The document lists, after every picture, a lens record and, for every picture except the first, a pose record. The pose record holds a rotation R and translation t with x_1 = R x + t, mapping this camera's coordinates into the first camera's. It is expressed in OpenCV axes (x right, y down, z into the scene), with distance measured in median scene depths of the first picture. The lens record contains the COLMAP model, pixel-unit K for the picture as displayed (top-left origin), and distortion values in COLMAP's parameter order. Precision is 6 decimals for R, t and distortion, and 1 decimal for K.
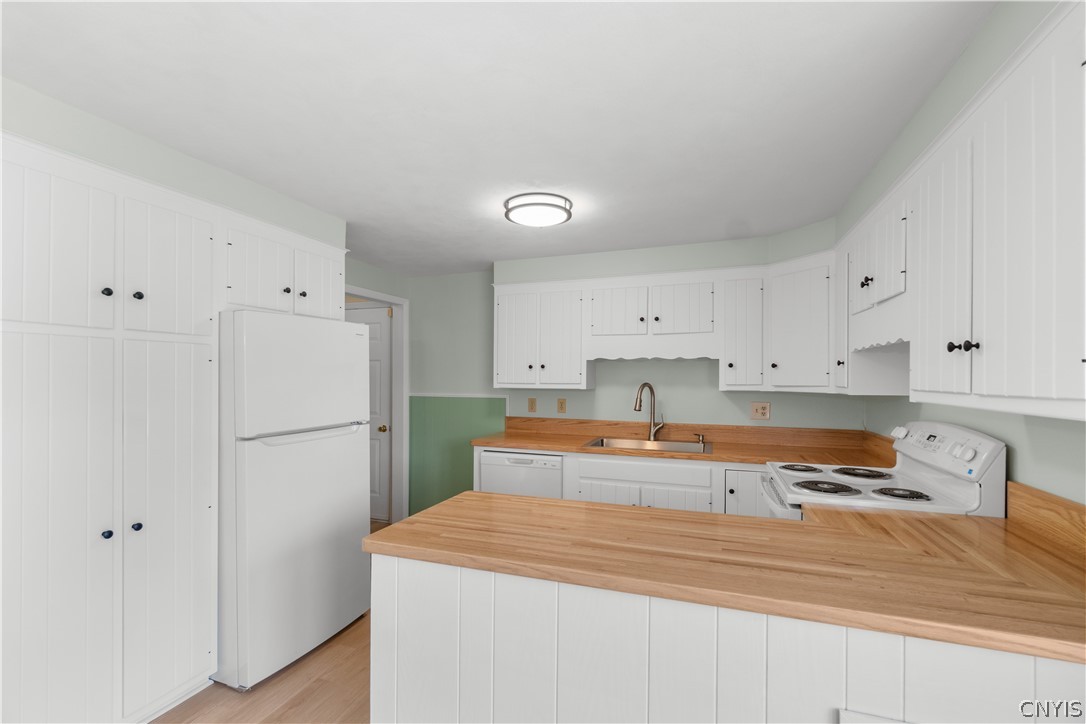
lens RADIAL K [[478.5, 0, 538.0], [0, 478.5, 376.6], [0, 0, 1]] dist [0.000798, 0.000080]
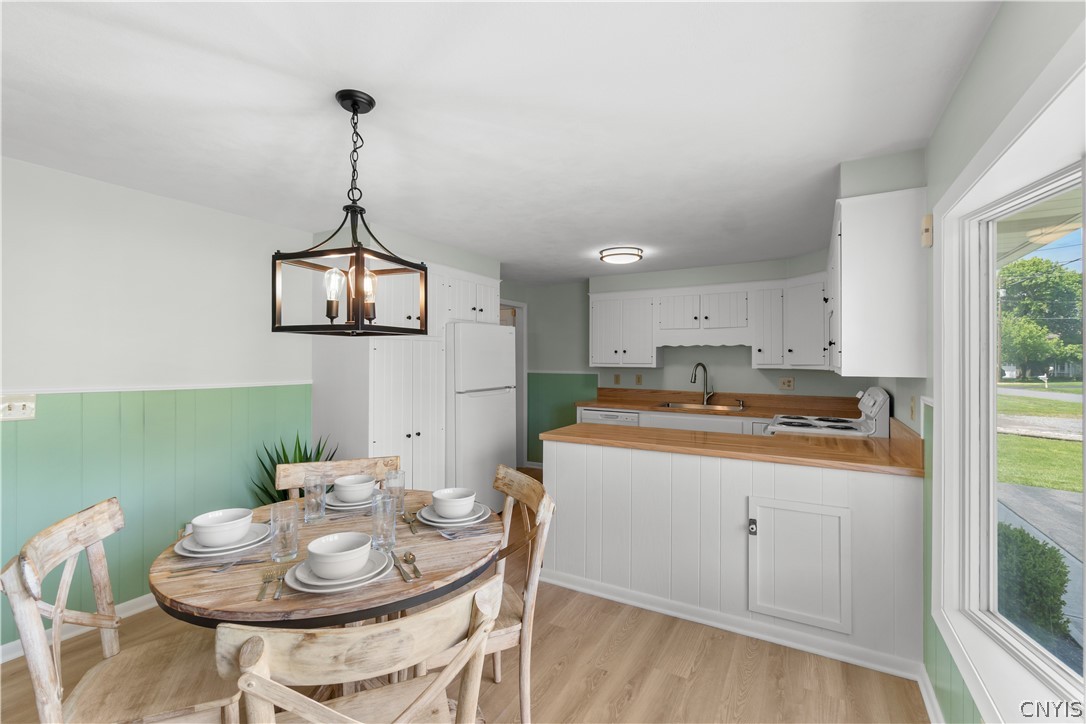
lens RADIAL K [[477.3, 0, 535.5], [0, 477.3, 352.1], [0, 0, 1]] dist [0.000318, 0.000017]
pose [[0.984395, -0.003468, -0.175937, -0.001536], [0.001017, 0.999901, -0.014021, 0.000241], [0.175968, 0.013623, 0.984302, -0.468186]]
